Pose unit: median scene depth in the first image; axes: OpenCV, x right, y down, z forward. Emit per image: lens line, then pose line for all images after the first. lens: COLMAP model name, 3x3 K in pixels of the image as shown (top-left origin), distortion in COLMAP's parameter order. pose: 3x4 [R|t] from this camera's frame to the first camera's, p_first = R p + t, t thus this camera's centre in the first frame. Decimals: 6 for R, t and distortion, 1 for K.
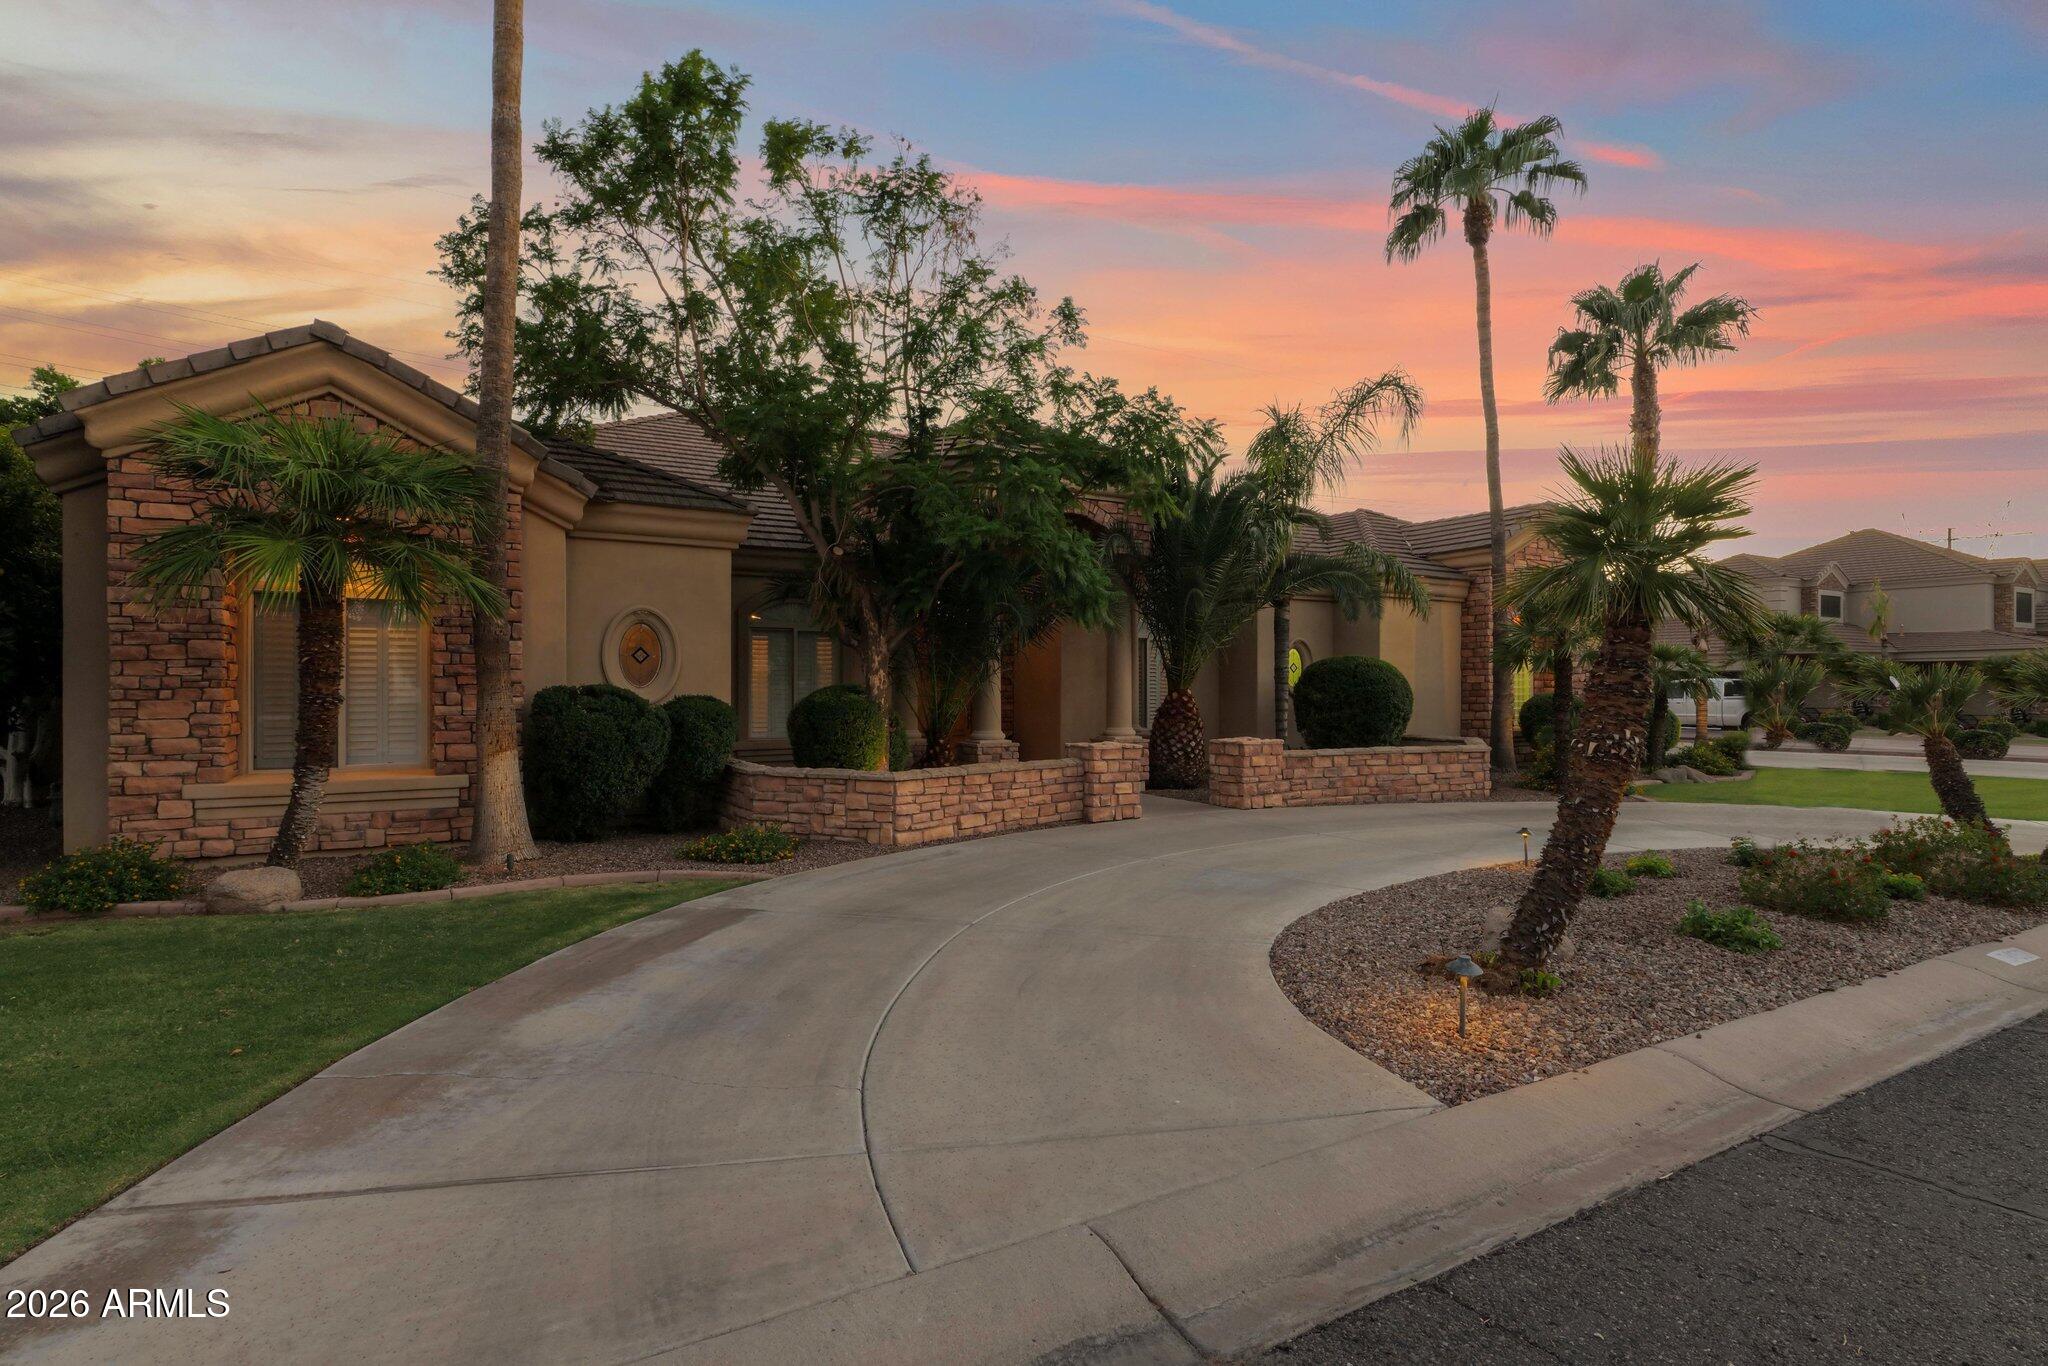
lens RADIAL K [[1010.2, 0, 1031.4], [0, 1010.2, 682.6], [0, 0, 1]] dist [-0.005908, -0.000344]
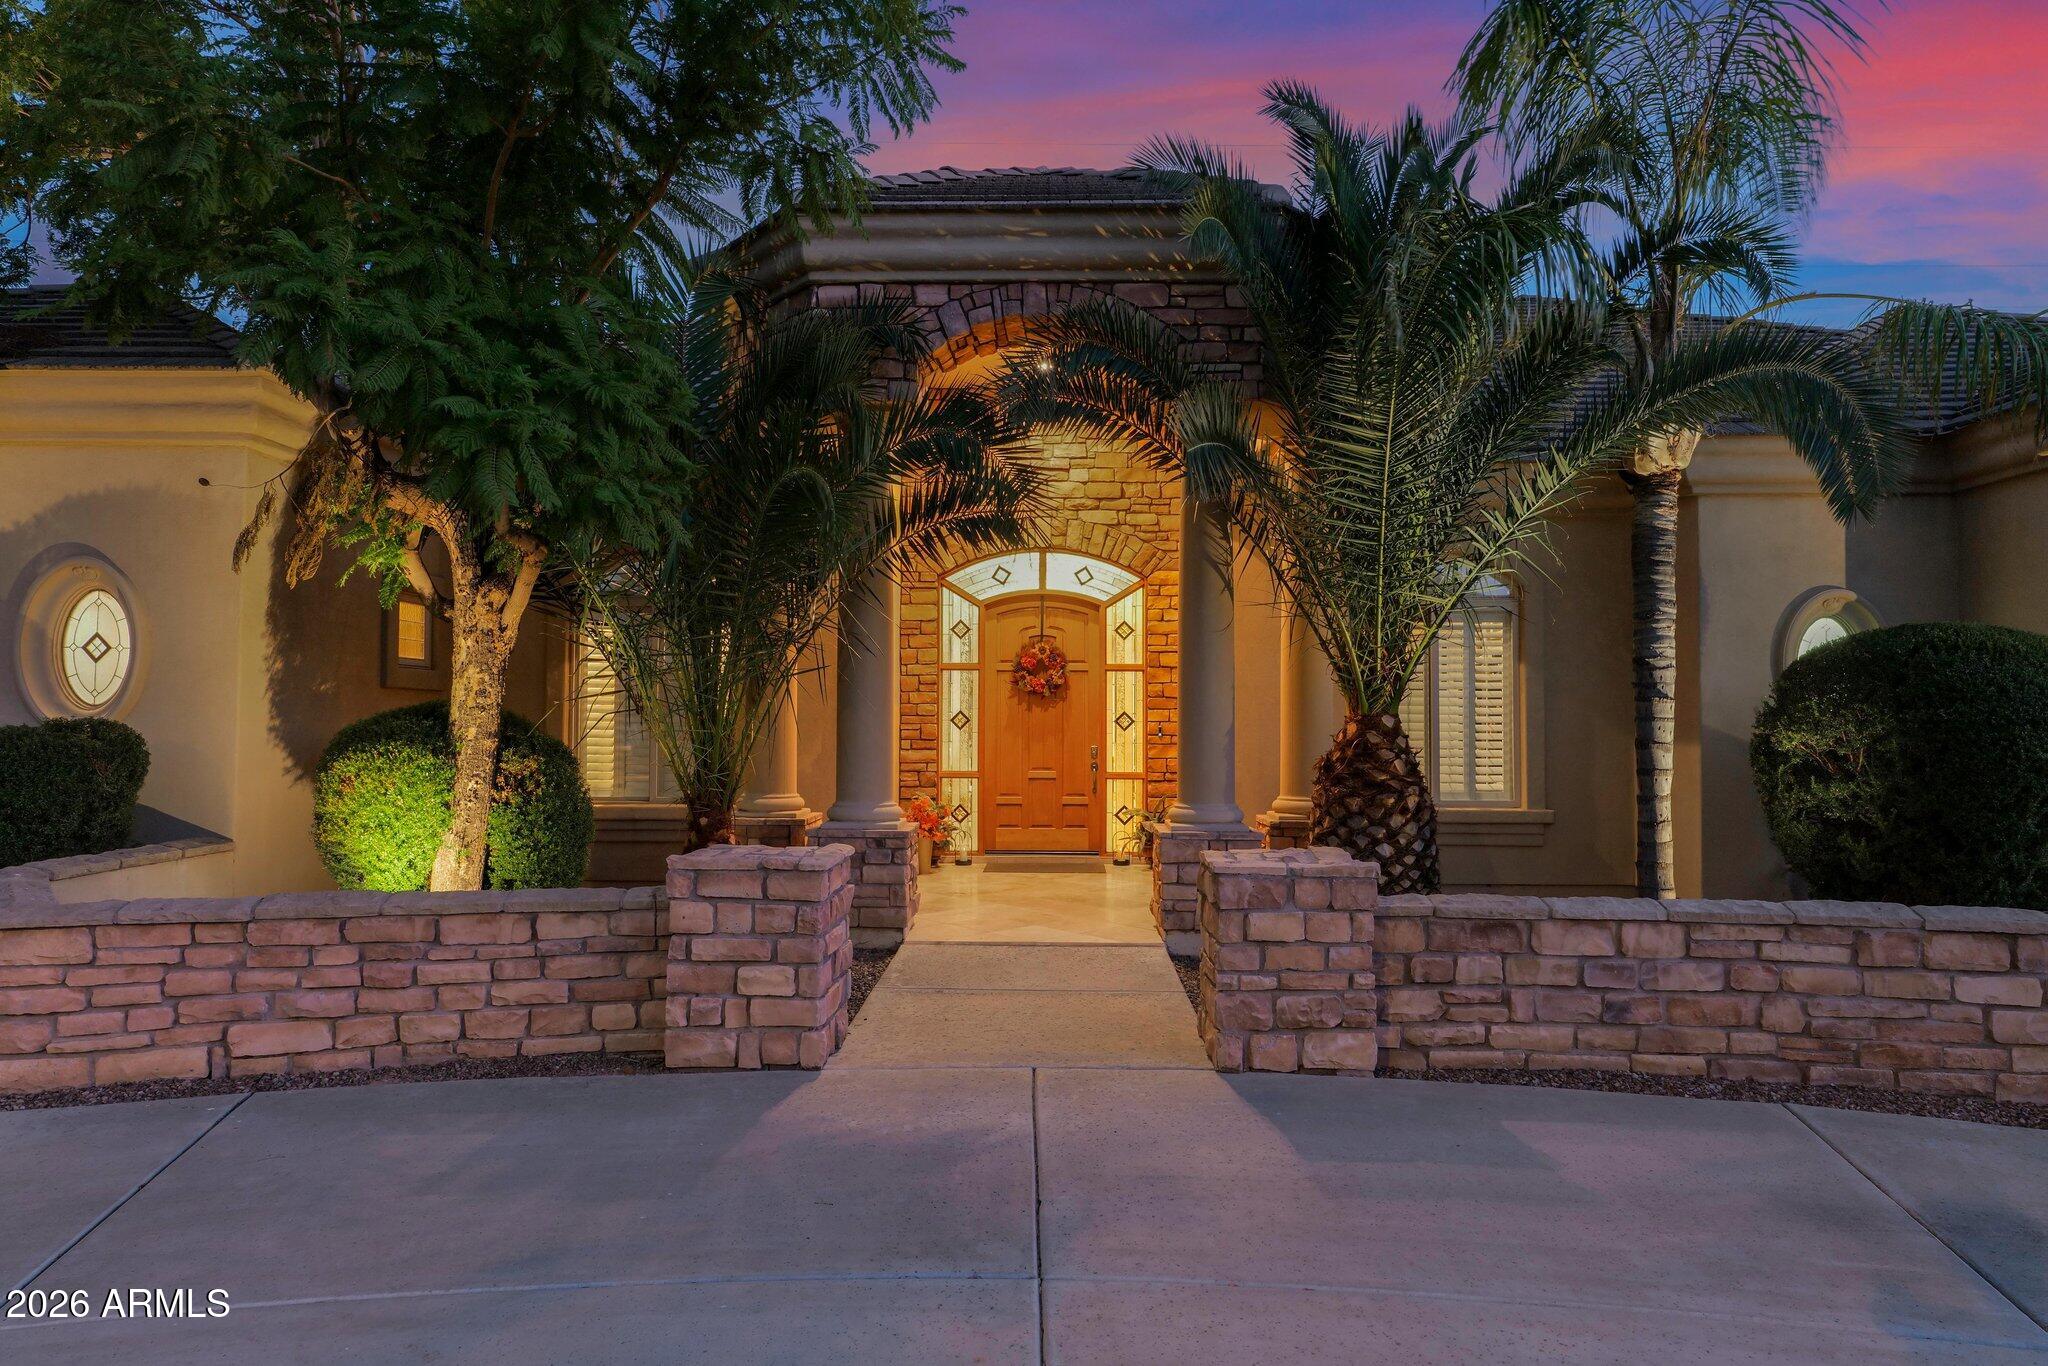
lens RADIAL K [[1271.4, 0, 1024.0], [0, 1271.4, 683.0], [0, 0, 1]] dist [-0.001049, 0.000036]
pose [[0.854157, -0.013040, -0.519851, 0.422355], [-0.001820, 0.999604, -0.028064, 0.011713], [0.520011, 0.024917, 0.853796, 0.686136]]
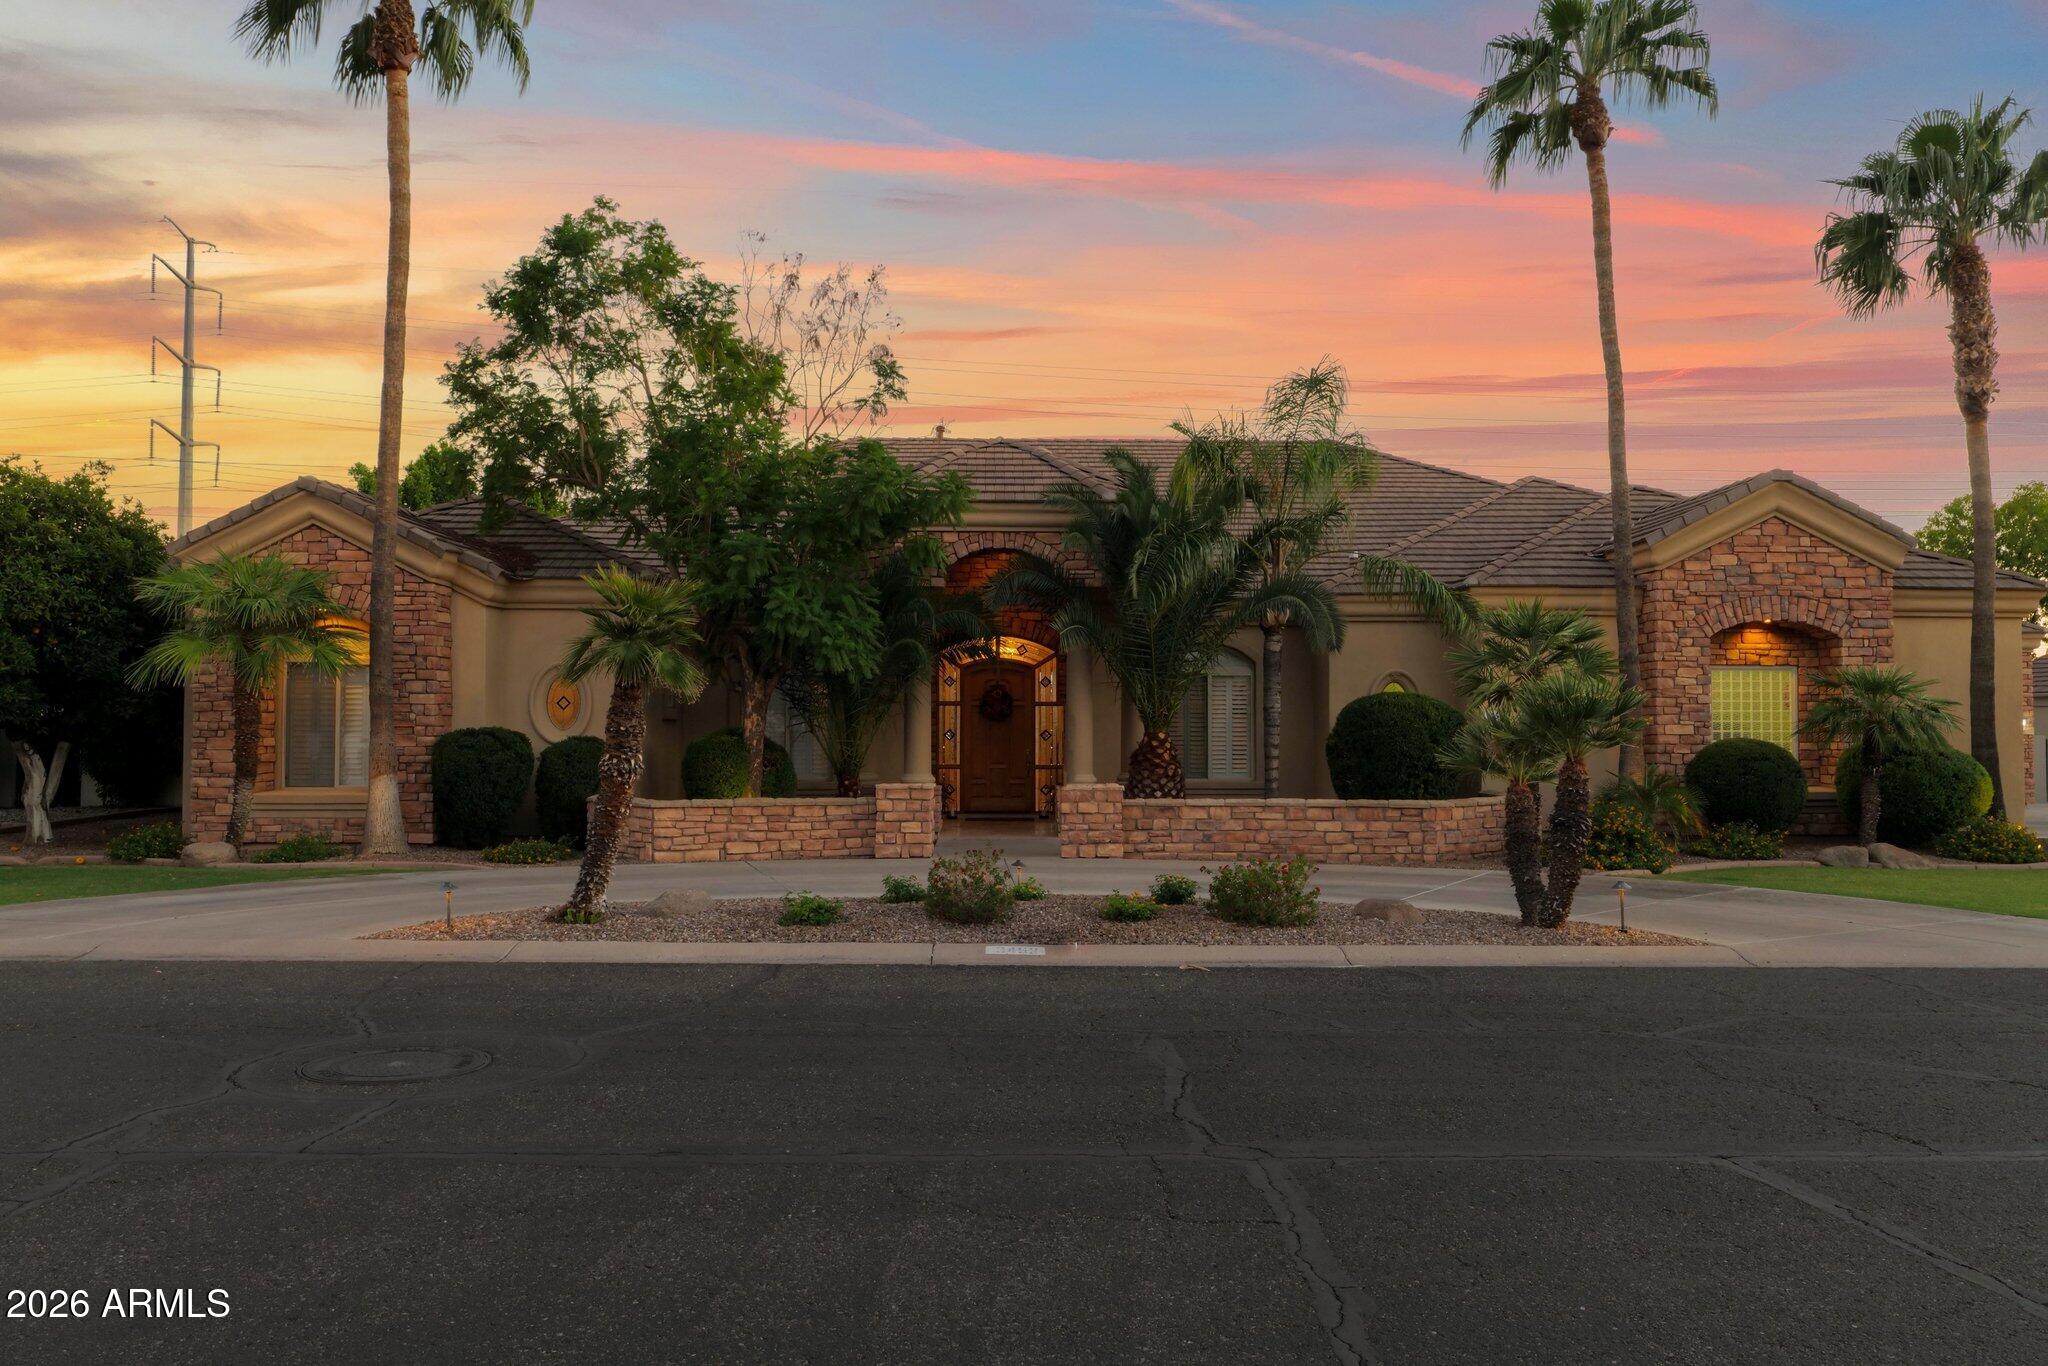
lens RADIAL K [[1486.1, 0, 1019.4], [0, 1486.1, 685.9], [0, 0, 1]] dist [-0.000008, 0.001201]
pose [[0.876087, -0.014567, -0.481933, 0.959235], [0.001068, 0.999600, -0.028273, 0.003284], [0.482152, 0.024255, 0.875752, -0.290382]]
